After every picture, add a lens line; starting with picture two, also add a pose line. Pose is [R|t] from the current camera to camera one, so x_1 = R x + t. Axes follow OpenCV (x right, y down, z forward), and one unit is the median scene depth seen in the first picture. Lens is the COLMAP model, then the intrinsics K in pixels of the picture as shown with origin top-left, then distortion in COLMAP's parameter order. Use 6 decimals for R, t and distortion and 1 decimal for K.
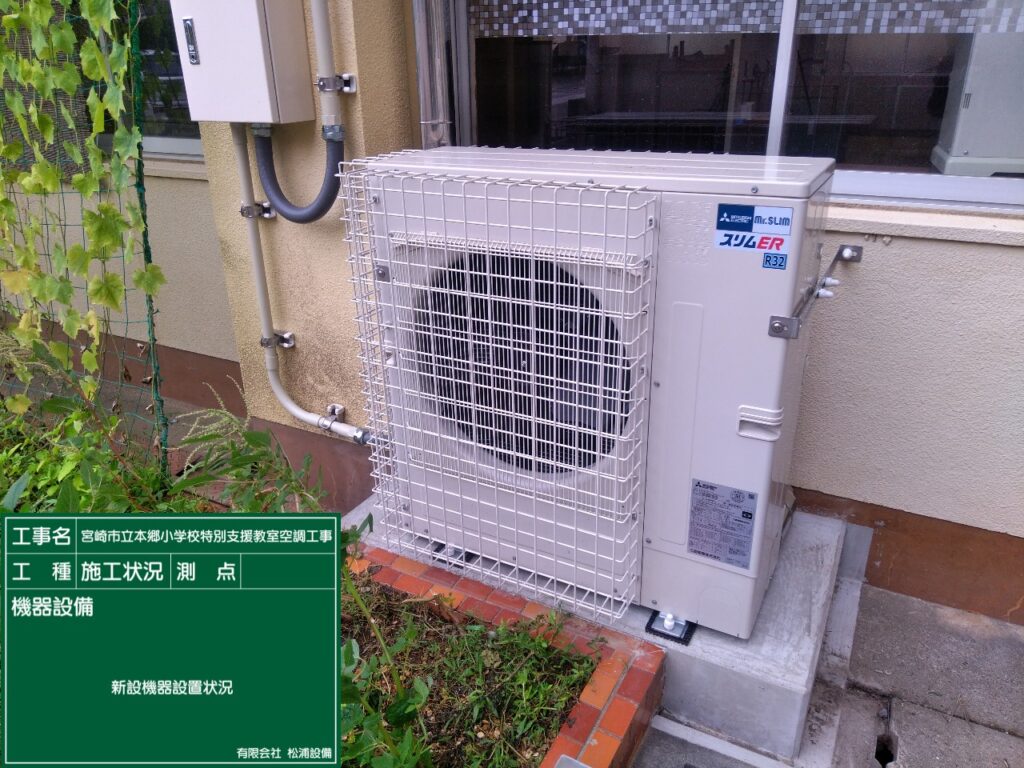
lens RADIAL K [[766.6, 0, 515.5], [0, 766.6, 390.1], [0, 0, 1]] dist [0.015234, -0.008717]
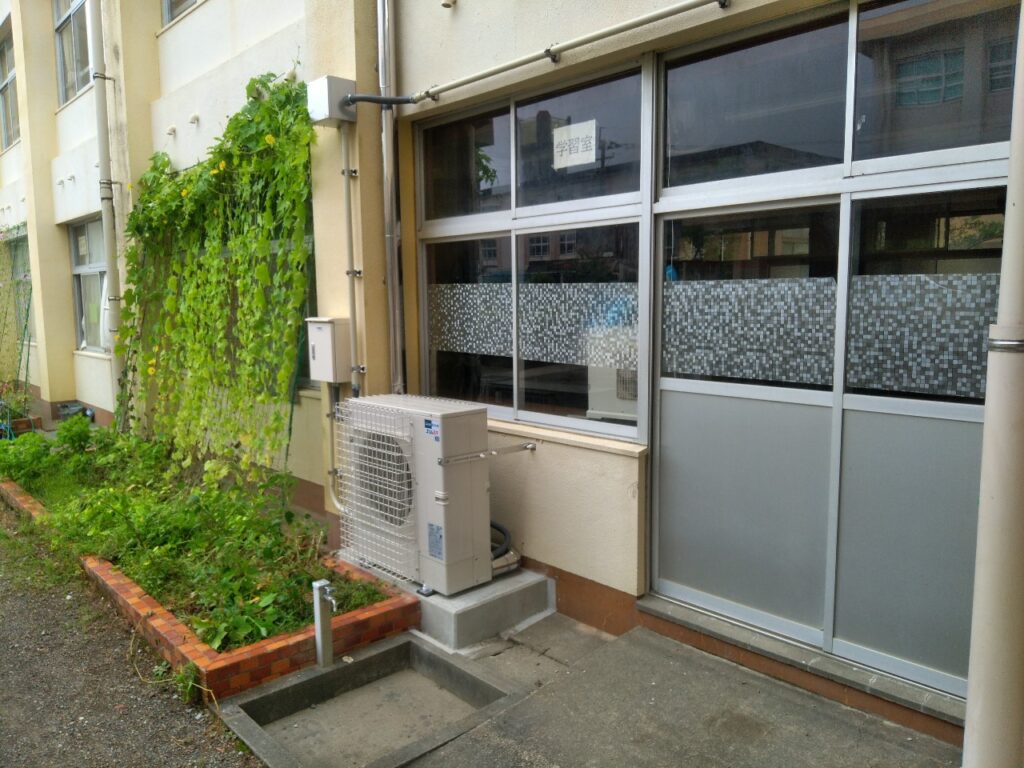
lens RADIAL K [[766.6, 0, 511.8], [0, 766.6, 378.8], [0, 0, 1]] dist [0.015234, -0.008717]
pose [[0.946189, 0.045263, -0.320434, 1.150232], [-0.139442, 0.950559, -0.277477, 0.294317], [0.292032, 0.307228, 0.905720, -1.251562]]
